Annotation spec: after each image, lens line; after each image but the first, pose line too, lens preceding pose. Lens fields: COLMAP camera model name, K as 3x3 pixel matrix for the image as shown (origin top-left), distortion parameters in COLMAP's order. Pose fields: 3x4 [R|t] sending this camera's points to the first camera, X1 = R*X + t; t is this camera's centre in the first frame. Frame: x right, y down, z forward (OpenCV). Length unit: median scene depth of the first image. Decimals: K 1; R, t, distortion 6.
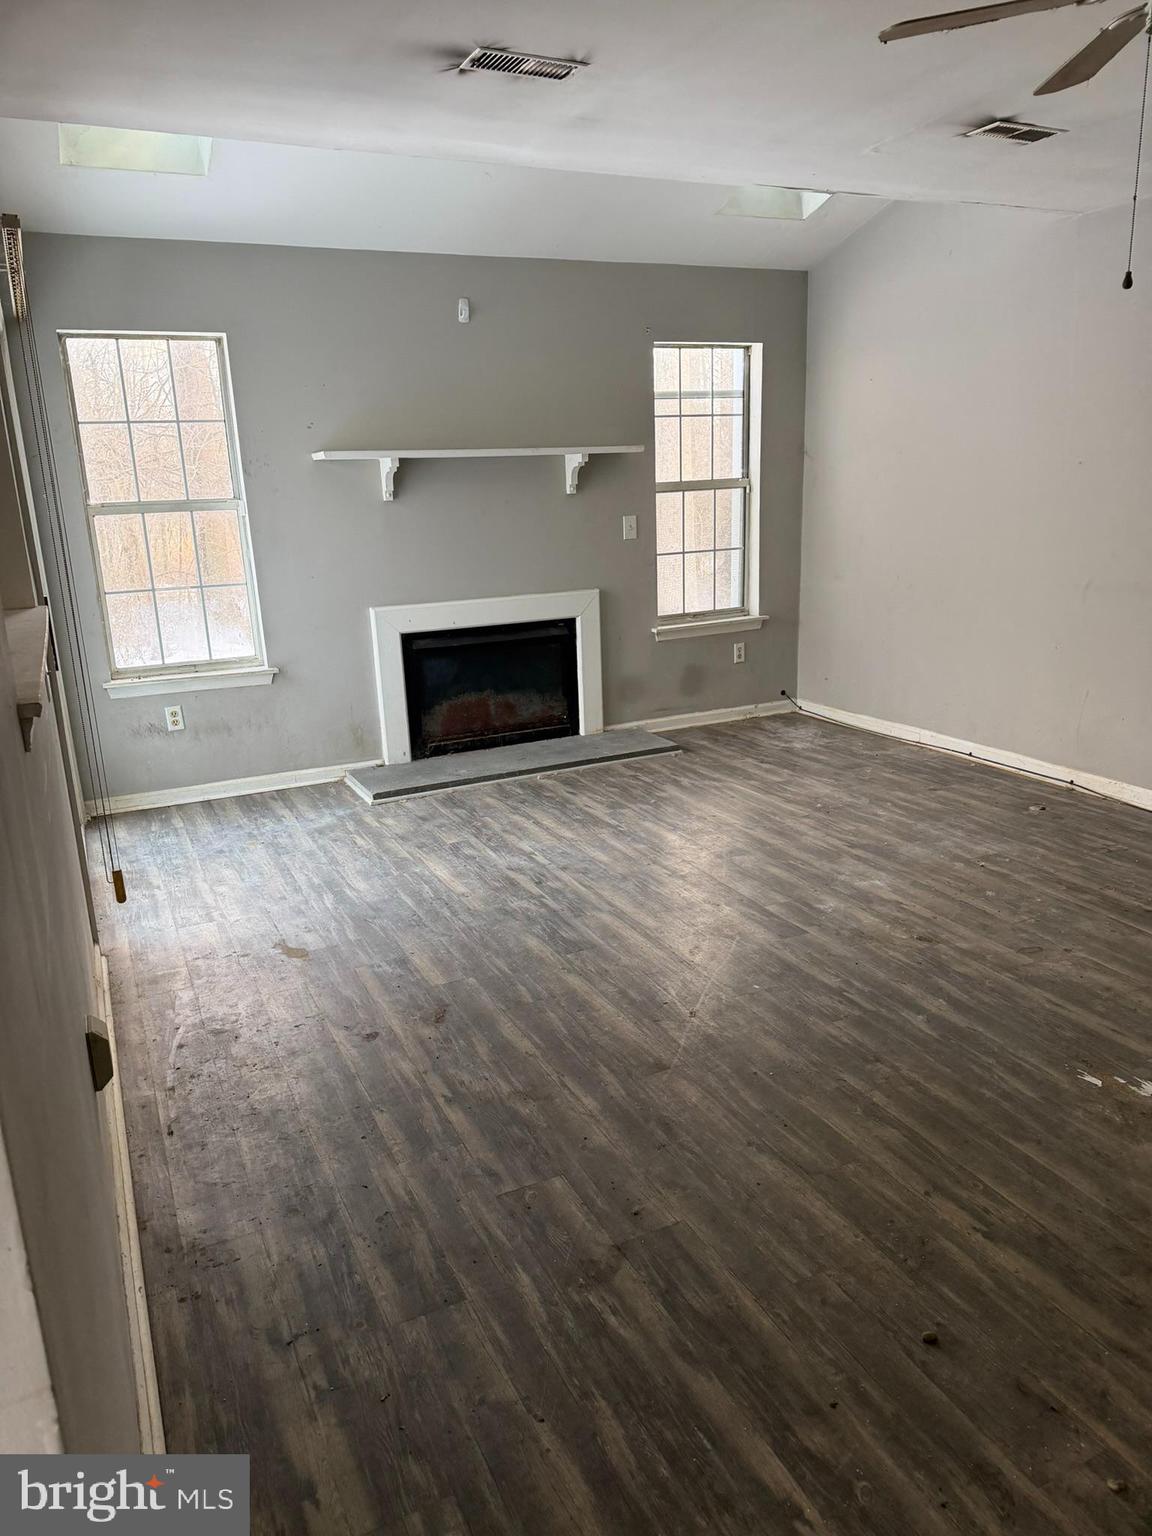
lens RADIAL K [[1052.4, 0, 576.9], [0, 1052.4, 788.6], [0, 0, 1]] dist [0.089367, -0.130722]
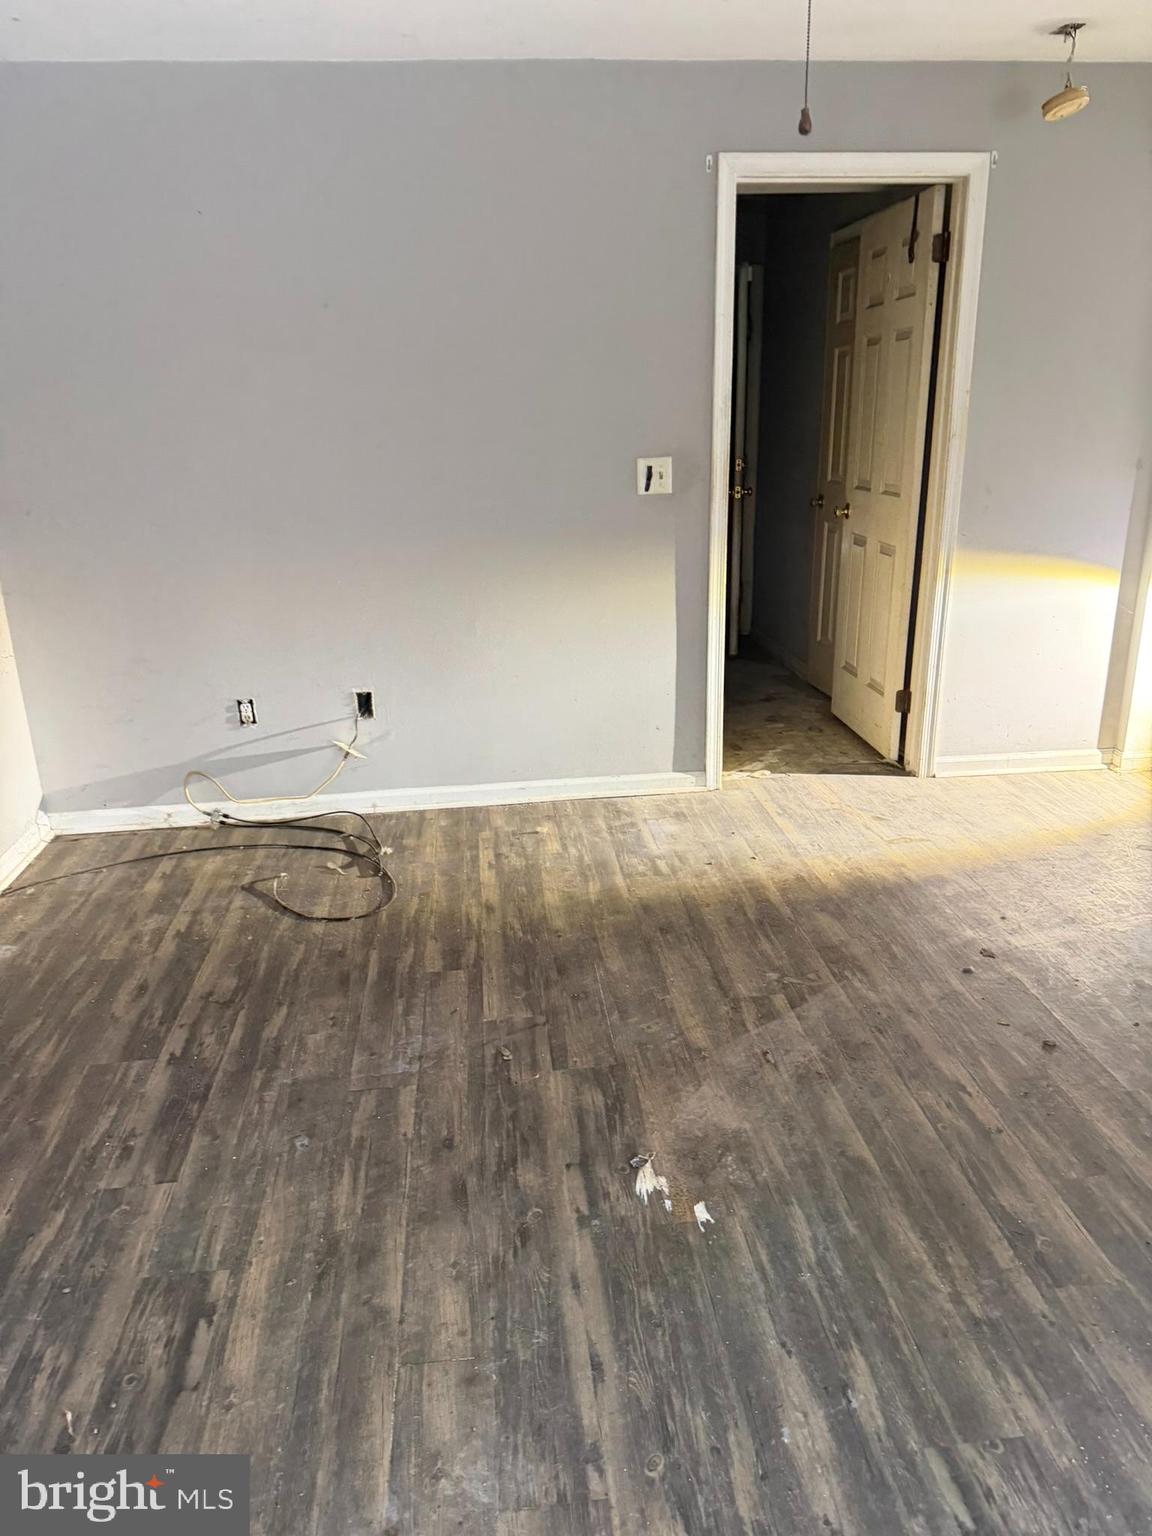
lens RADIAL K [[1052.4, 0, 576.9], [0, 1052.4, 788.6], [0, 0, 1]] dist [0.089367, -0.130722]
pose [[-0.941746, -0.051530, 0.332354, 0.318591], [0.147792, 0.824265, 0.546576, -0.407442], [-0.302113, 0.563854, -0.768632, 1.413710]]
